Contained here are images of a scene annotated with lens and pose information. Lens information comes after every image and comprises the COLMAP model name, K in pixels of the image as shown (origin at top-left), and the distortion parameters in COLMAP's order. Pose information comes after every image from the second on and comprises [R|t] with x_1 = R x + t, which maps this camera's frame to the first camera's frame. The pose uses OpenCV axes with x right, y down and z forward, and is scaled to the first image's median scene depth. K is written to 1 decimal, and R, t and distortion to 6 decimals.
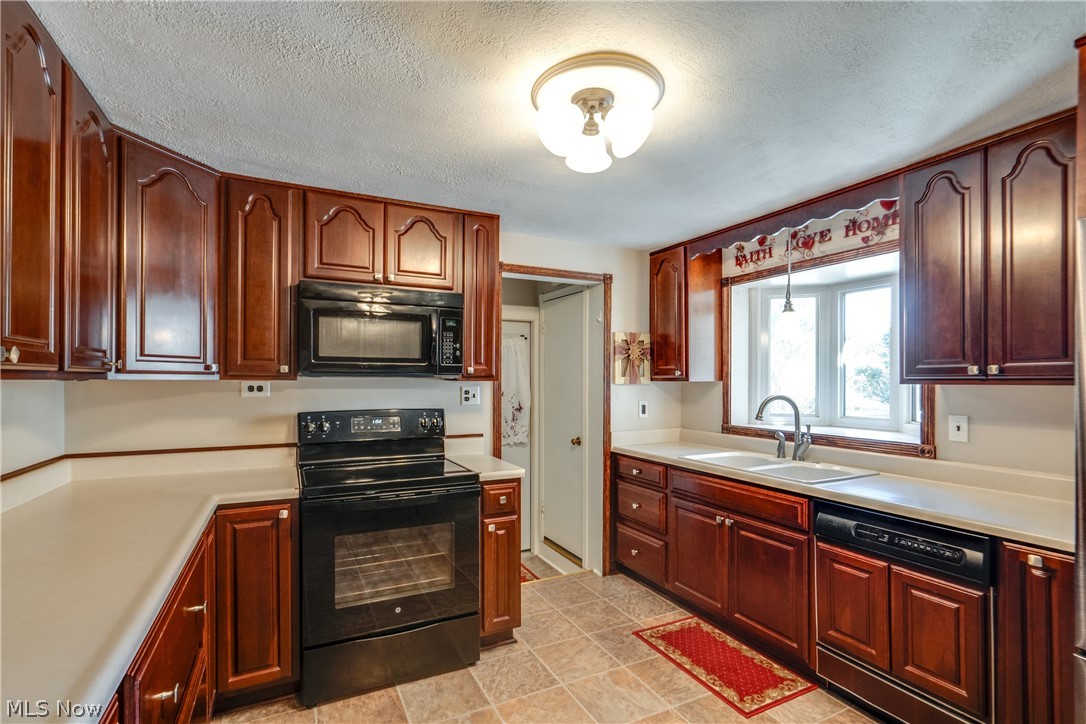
lens RADIAL K [[497.2, 0, 539.7], [0, 497.2, 357.7], [0, 0, 1]] dist [-0.003961, 0.000603]
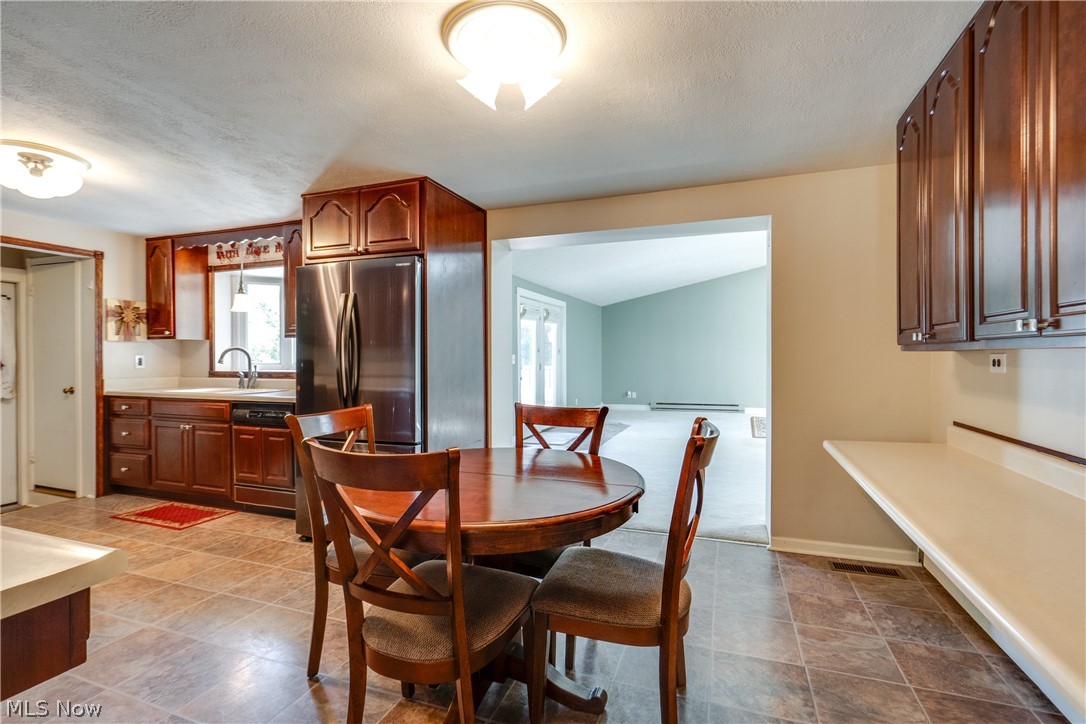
lens RADIAL K [[497.2, 0, 539.7], [0, 497.2, 357.7], [0, 0, 1]] dist [-0.003961, 0.000603]
pose [[0.731559, -0.000283, 0.681778, 0.099600], [-0.027498, 0.999174, 0.029920, 0.029835], [-0.681223, -0.040636, 0.730947, -0.664162]]
